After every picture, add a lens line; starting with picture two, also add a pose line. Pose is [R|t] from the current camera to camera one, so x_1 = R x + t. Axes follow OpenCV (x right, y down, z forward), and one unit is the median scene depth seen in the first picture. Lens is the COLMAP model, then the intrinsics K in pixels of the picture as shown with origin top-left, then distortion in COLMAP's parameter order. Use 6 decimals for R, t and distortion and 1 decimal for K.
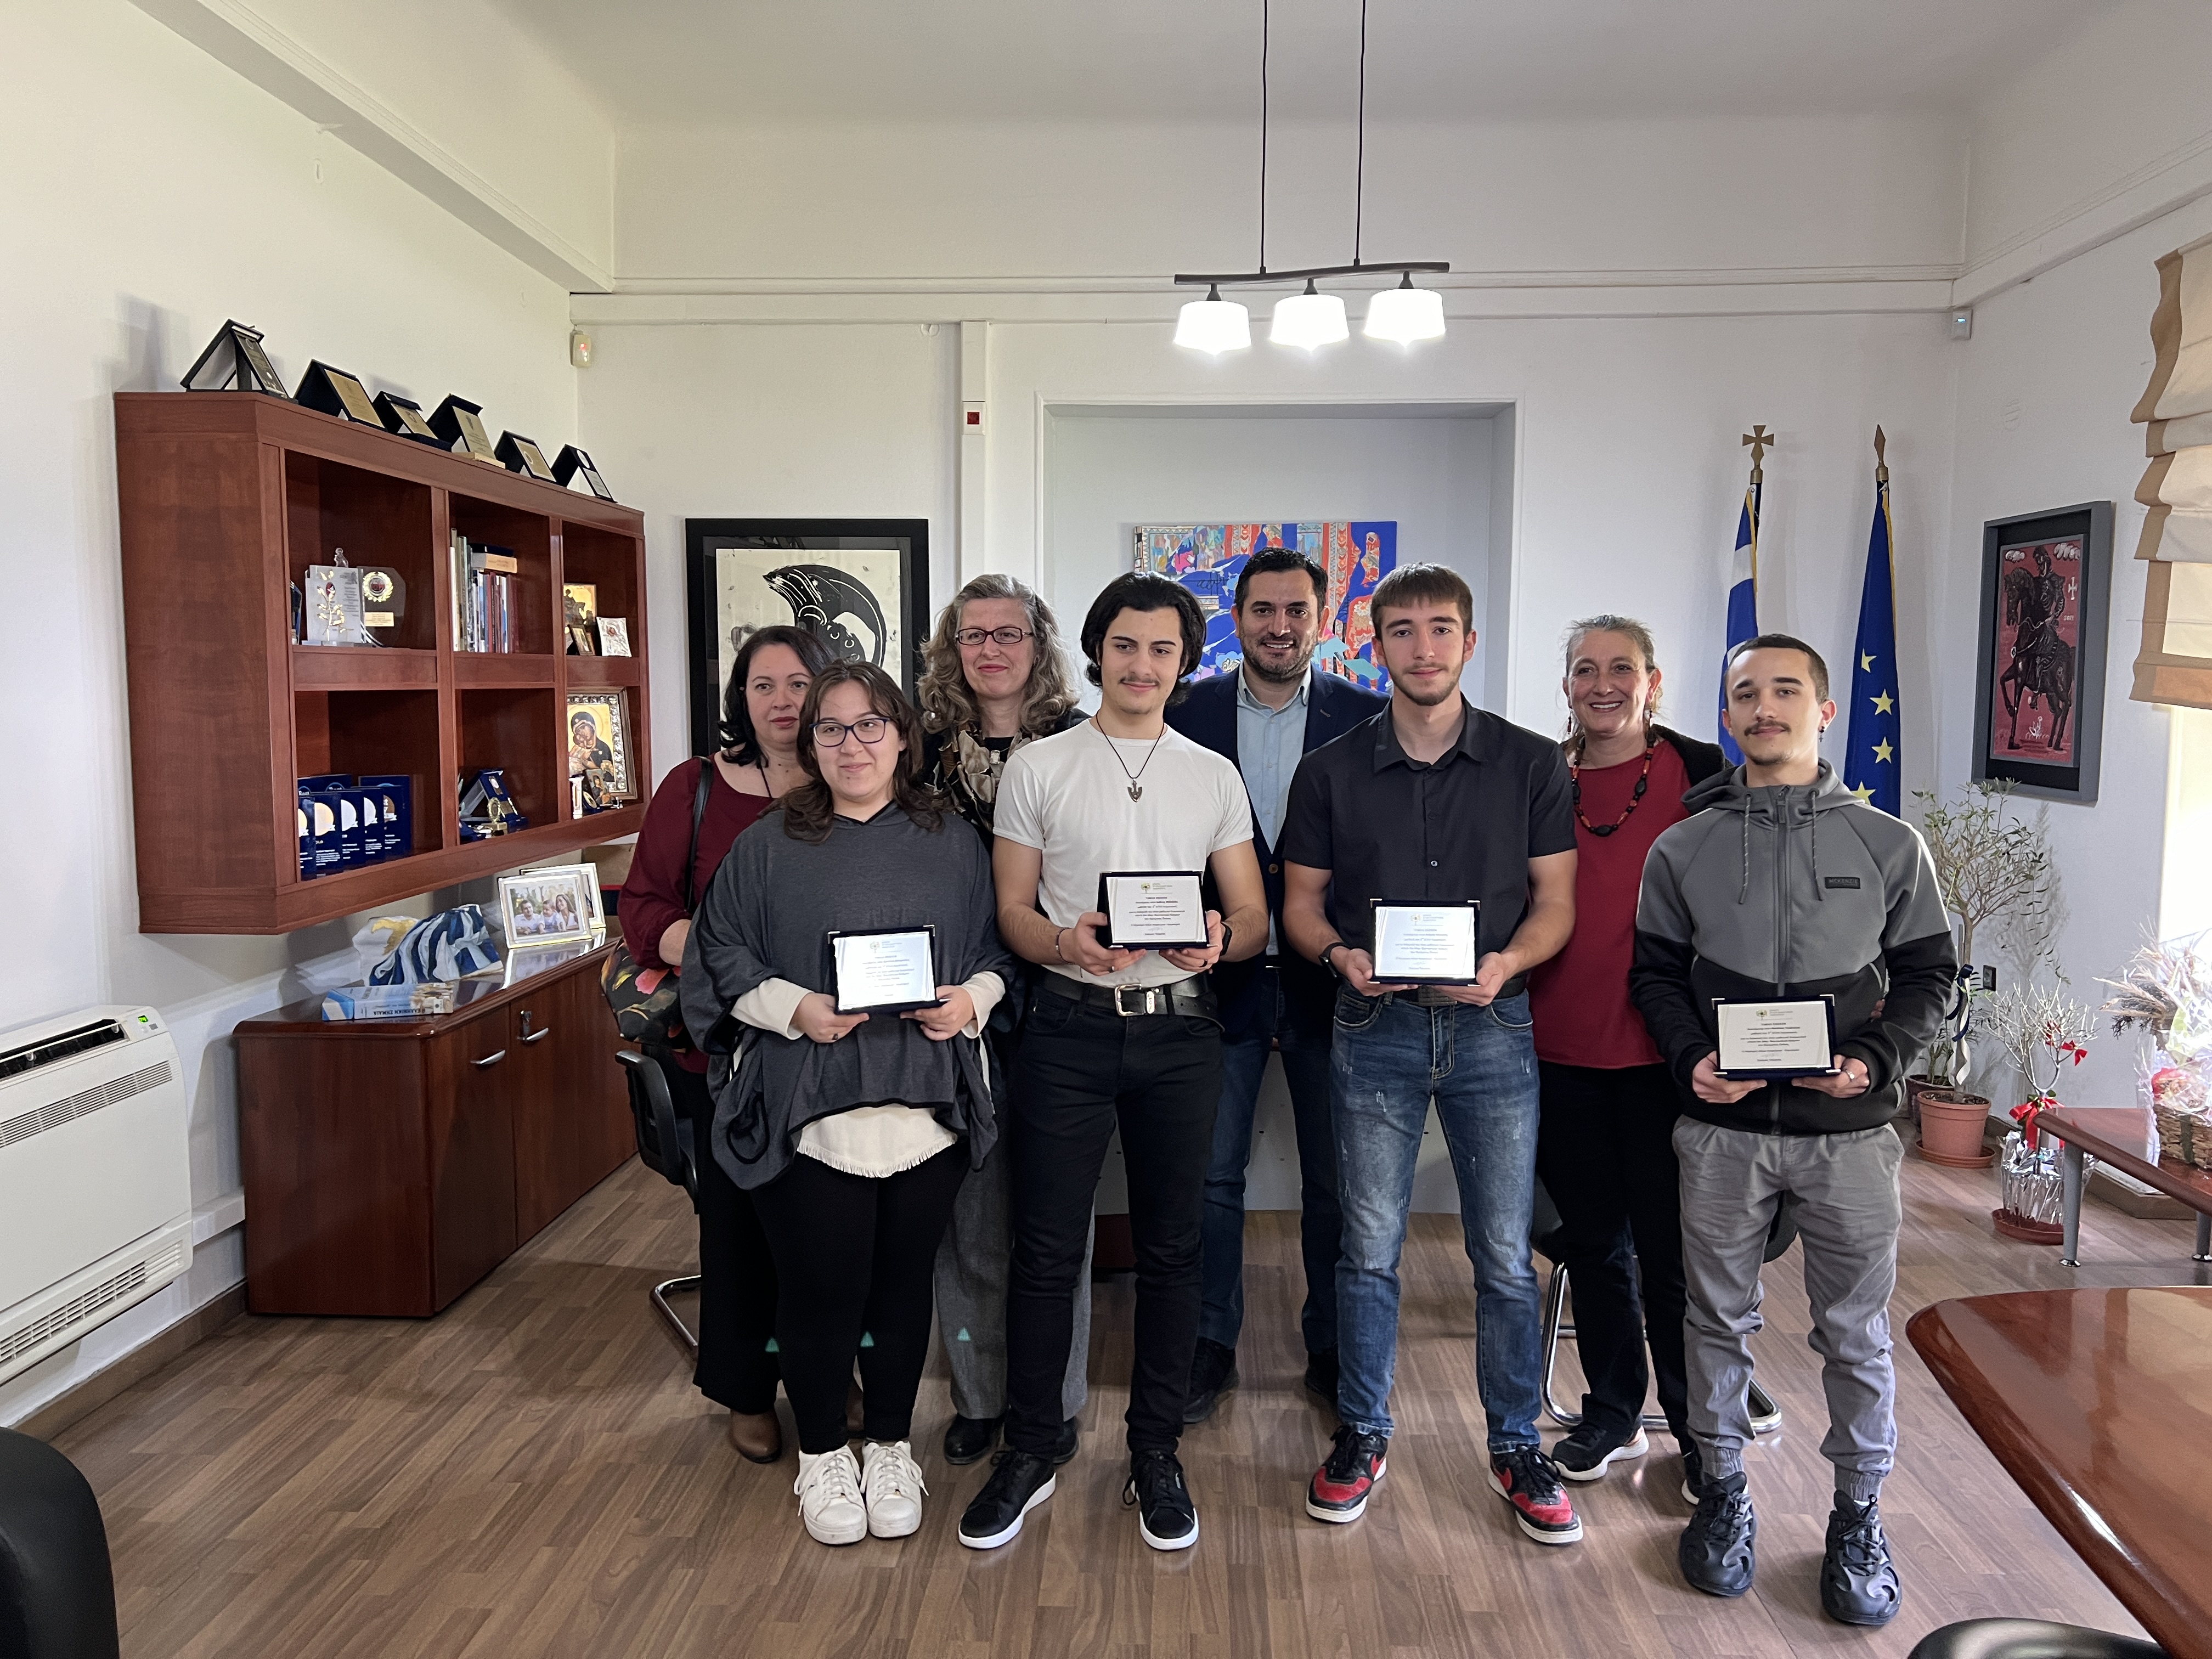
lens RADIAL K [[1716.3, 0, 1094.9], [0, 1716.3, 828.2], [0, 0, 1]] dist [0.054608, -0.063655]
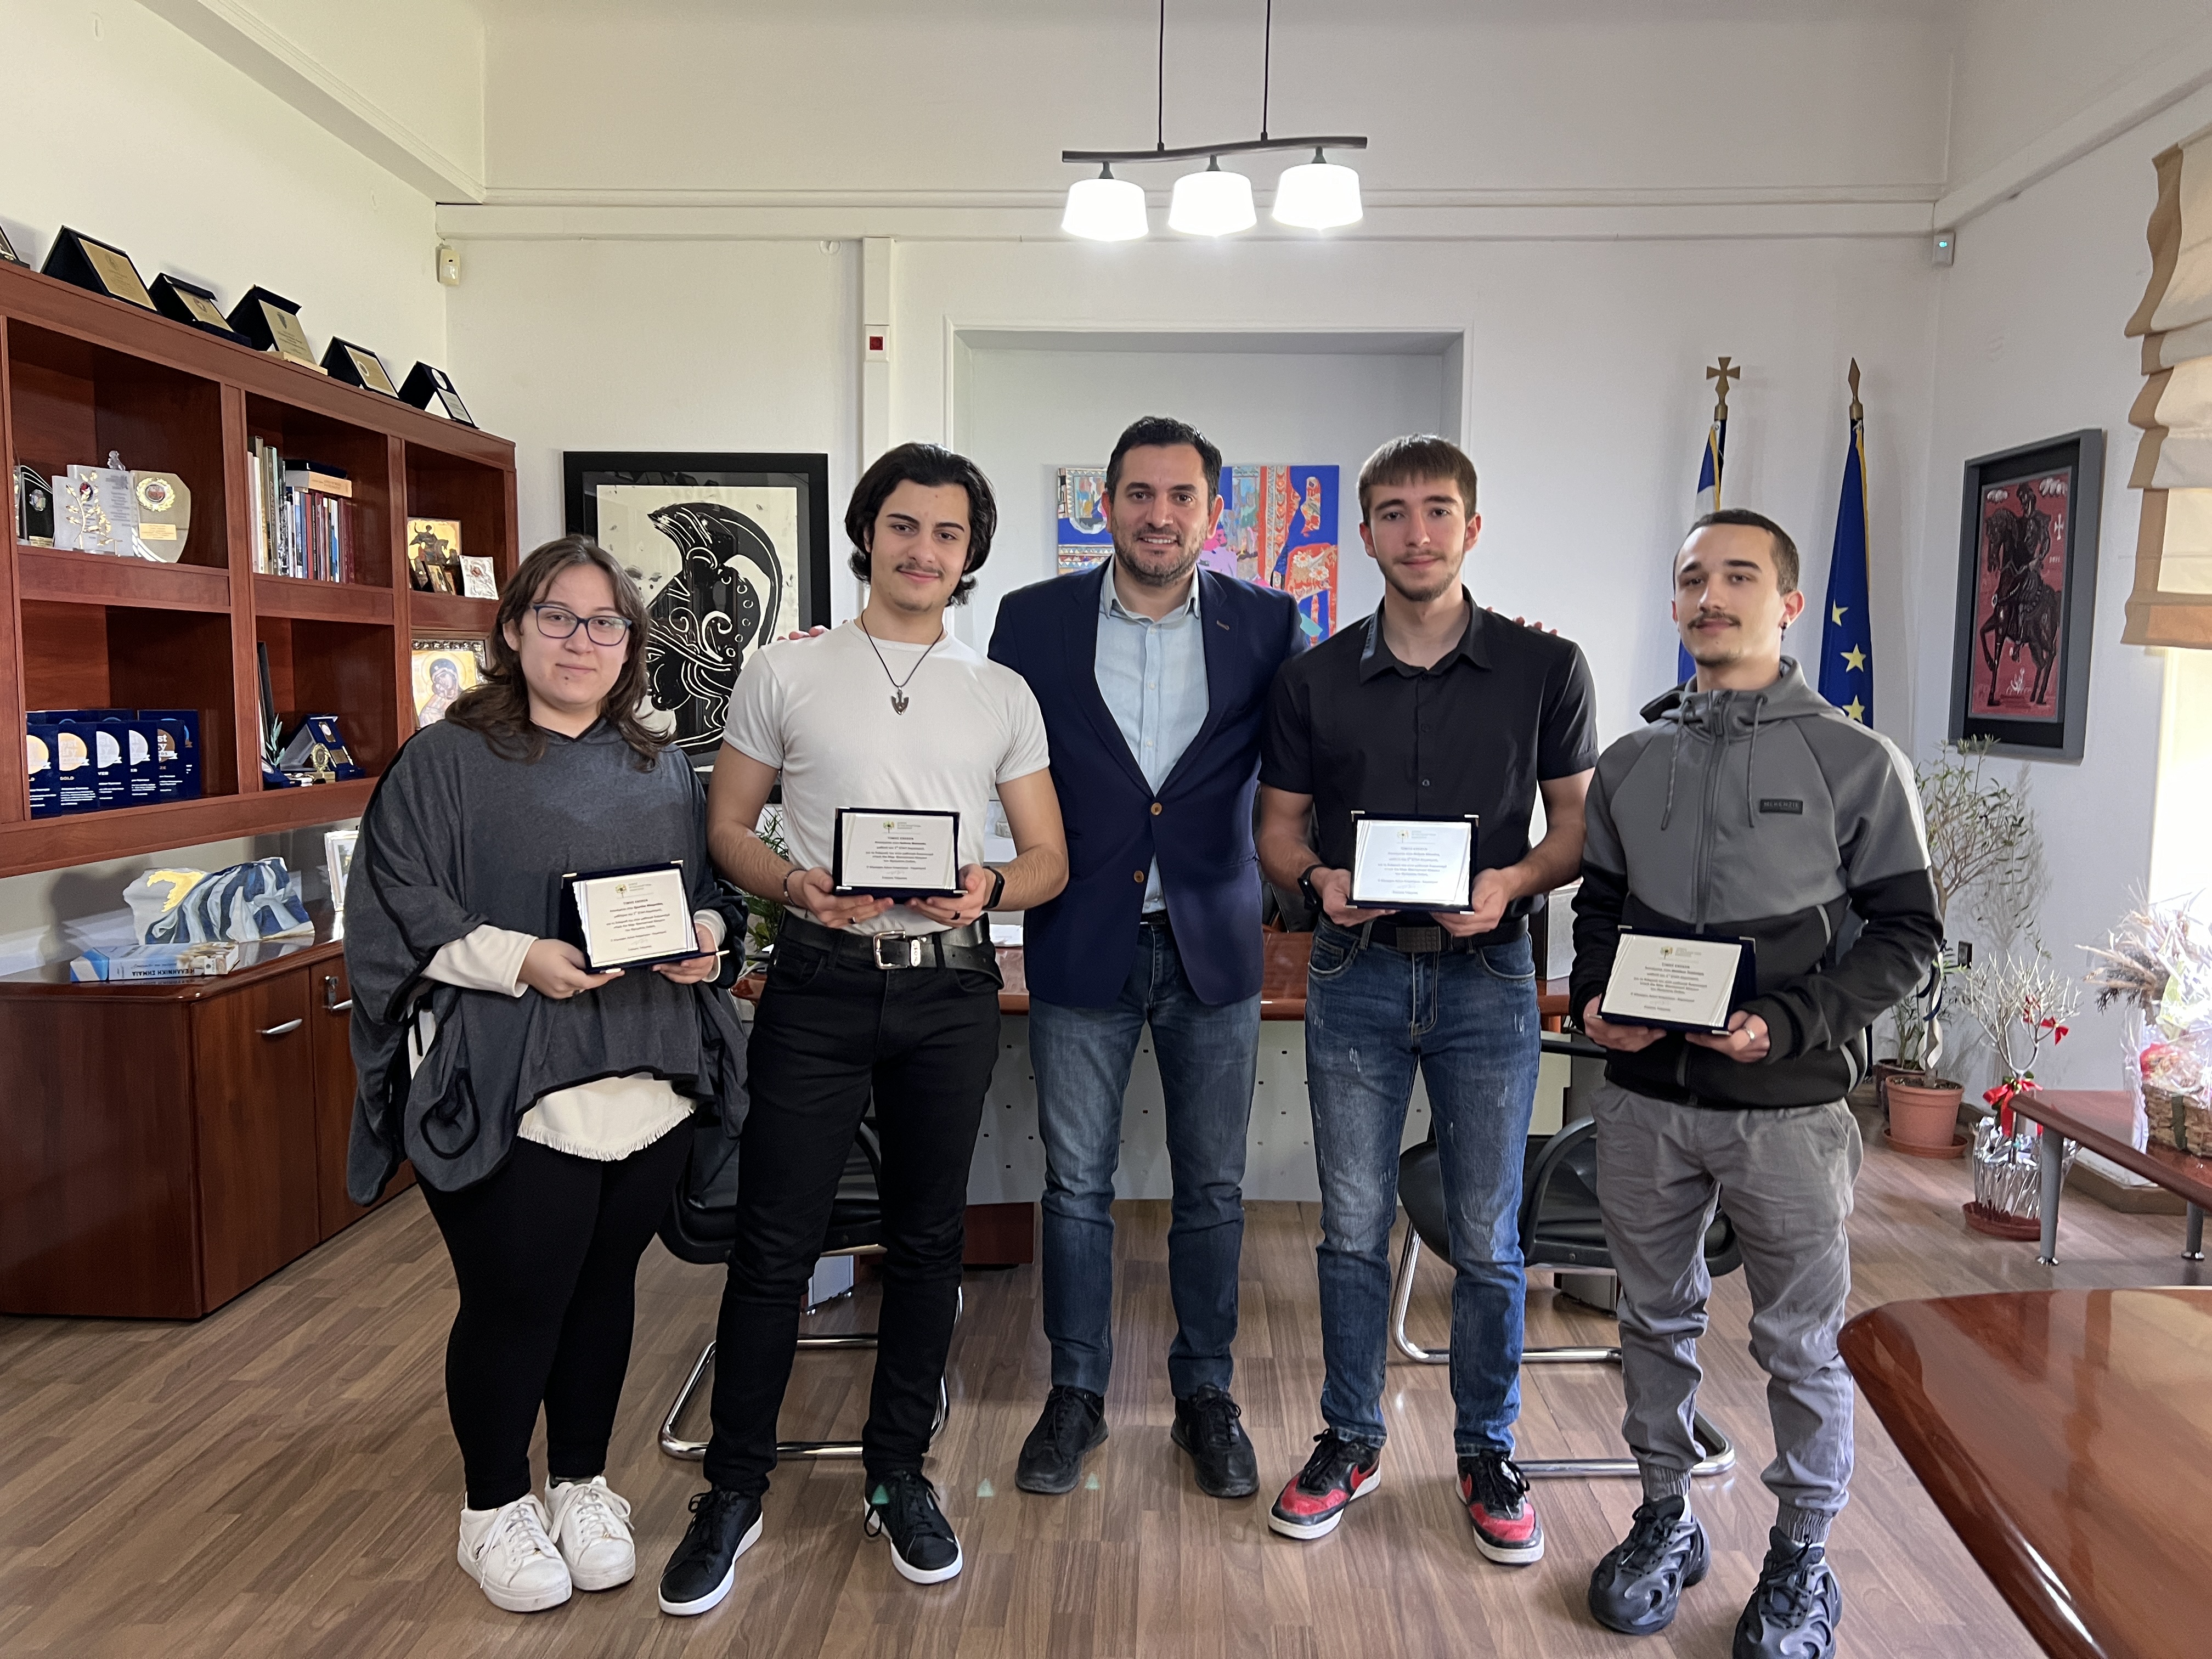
lens RADIAL K [[1716.3, 0, 1106.9], [0, 1716.3, 846.7], [0, 0, 1]] dist [0.054608, -0.063655]
pose [[0.999911, 0.005331, 0.012205, 0.058521], [-0.005467, 0.999923, 0.011153, 0.026679], [-0.012144, -0.011219, 0.999863, 0.102298]]
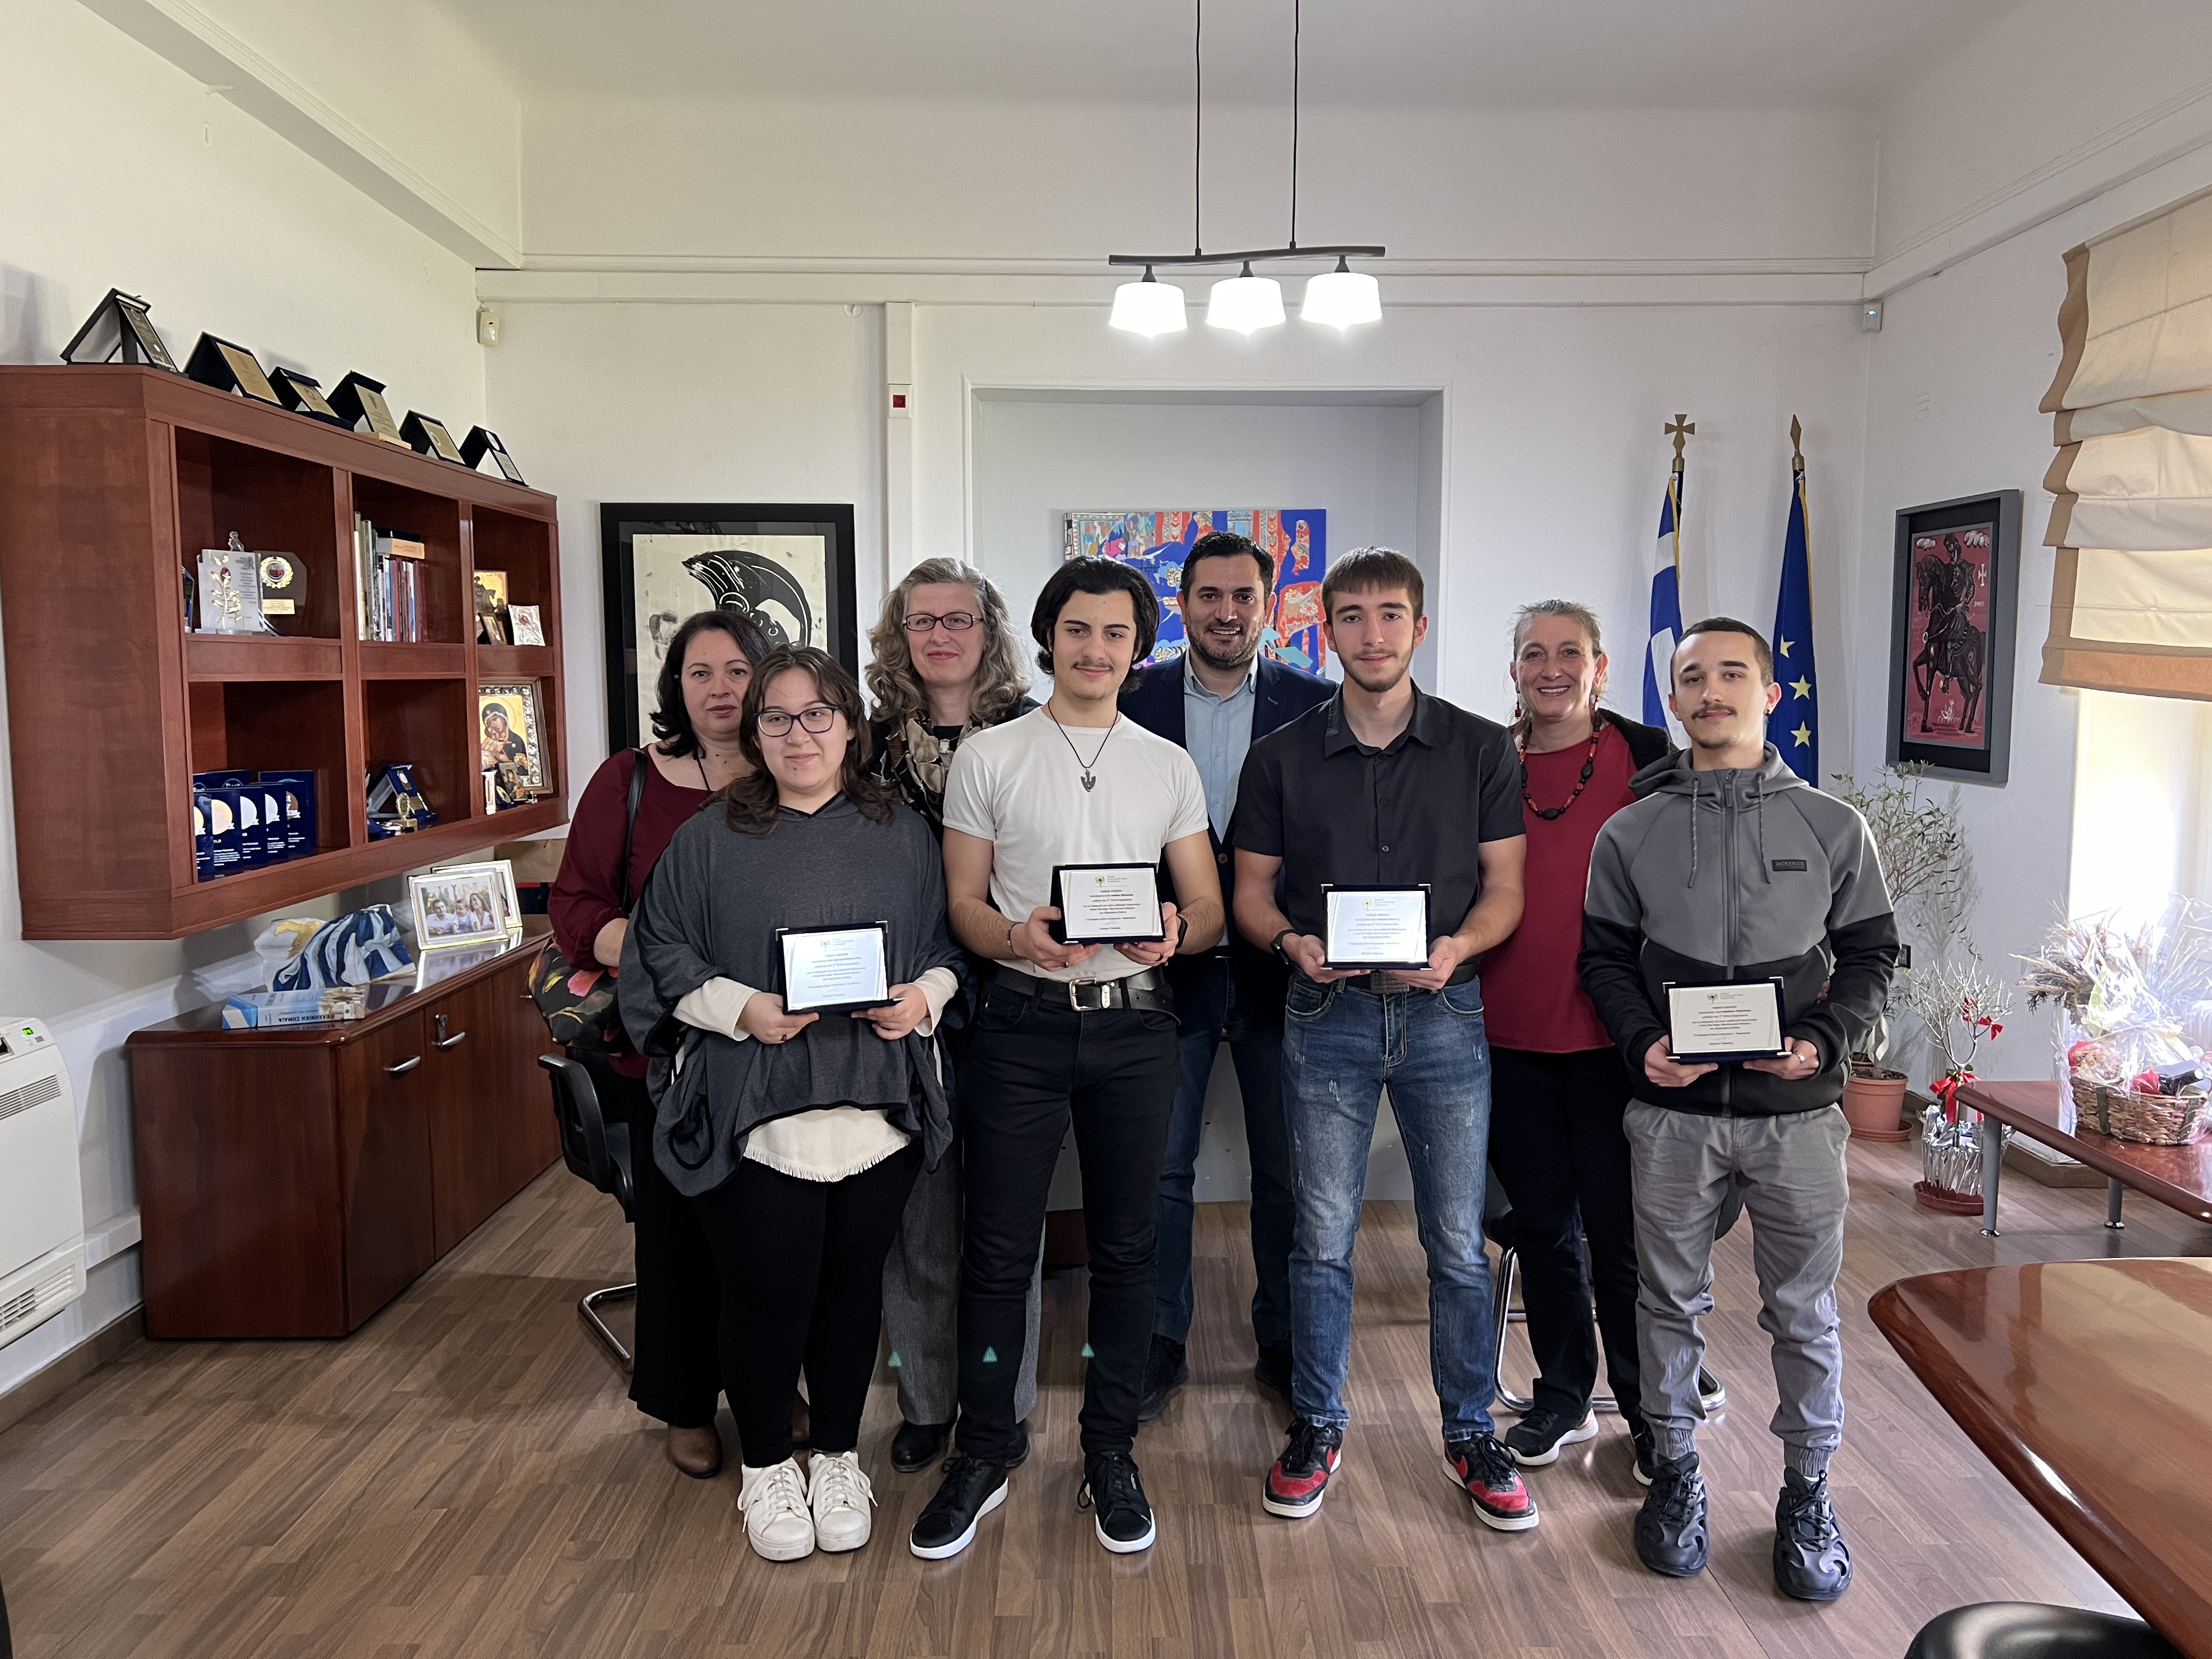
lens RADIAL K [[1716.3, 0, 1134.1], [0, 1716.3, 827.1], [0, 0, 1]] dist [0.054608, -0.063655]
pose [[0.997522, -0.010400, 0.069584, -0.011066], [0.010038, 0.999934, 0.005543, 0.000047], [-0.069637, -0.004831, 0.997561, 0.014517]]
